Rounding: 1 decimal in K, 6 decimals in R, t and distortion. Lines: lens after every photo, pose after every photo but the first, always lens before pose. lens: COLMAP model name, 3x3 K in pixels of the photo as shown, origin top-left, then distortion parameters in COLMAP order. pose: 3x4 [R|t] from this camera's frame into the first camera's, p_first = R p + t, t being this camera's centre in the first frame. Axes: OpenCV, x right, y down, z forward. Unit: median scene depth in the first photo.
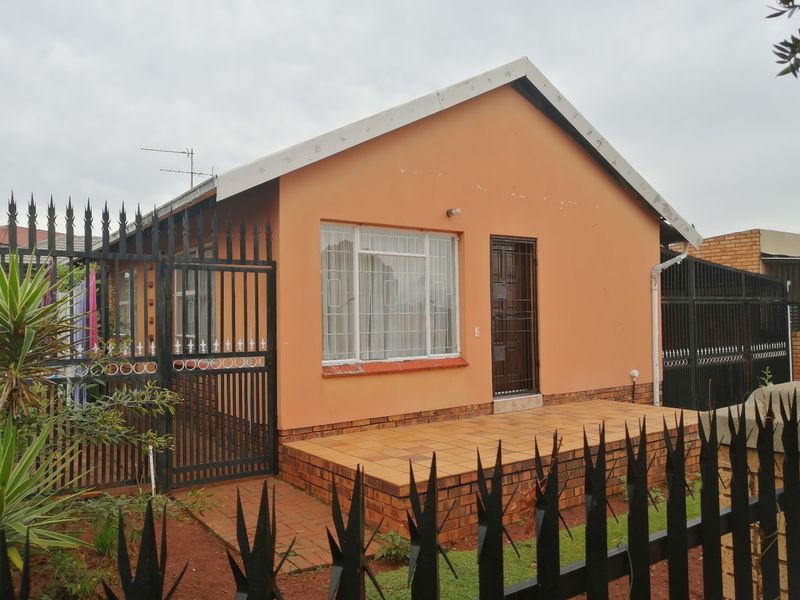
lens RADIAL K [[630.7, 0, 396.2], [0, 630.7, 304.8], [0, 0, 1]] dist [-0.016580, 0.037423]
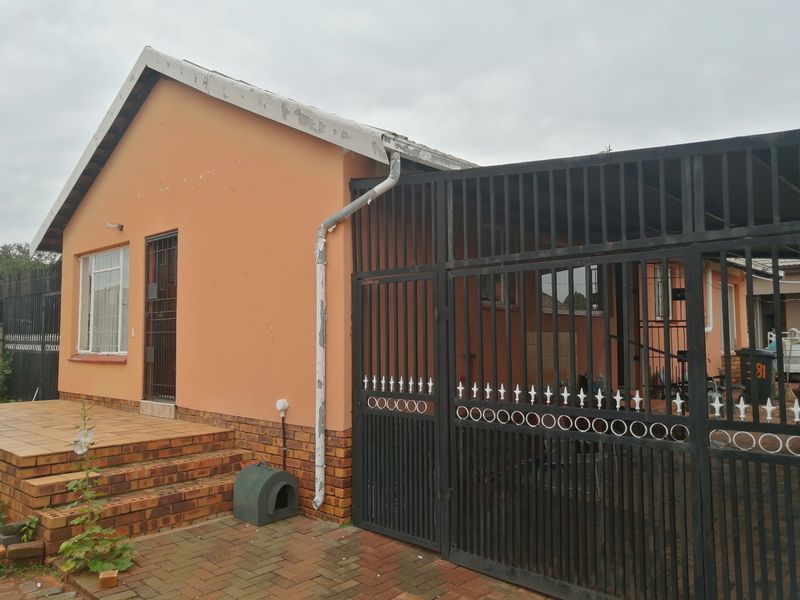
lens RADIAL K [[630.7, 0, 403.7], [0, 630.7, 301.0], [0, 0, 1]] dist [-0.016580, 0.037423]
pose [[0.194757, -0.043763, -0.979875, 1.195708], [0.026060, 0.998882, -0.039432, 0.041586], [0.980505, -0.017855, 0.195680, 1.179158]]
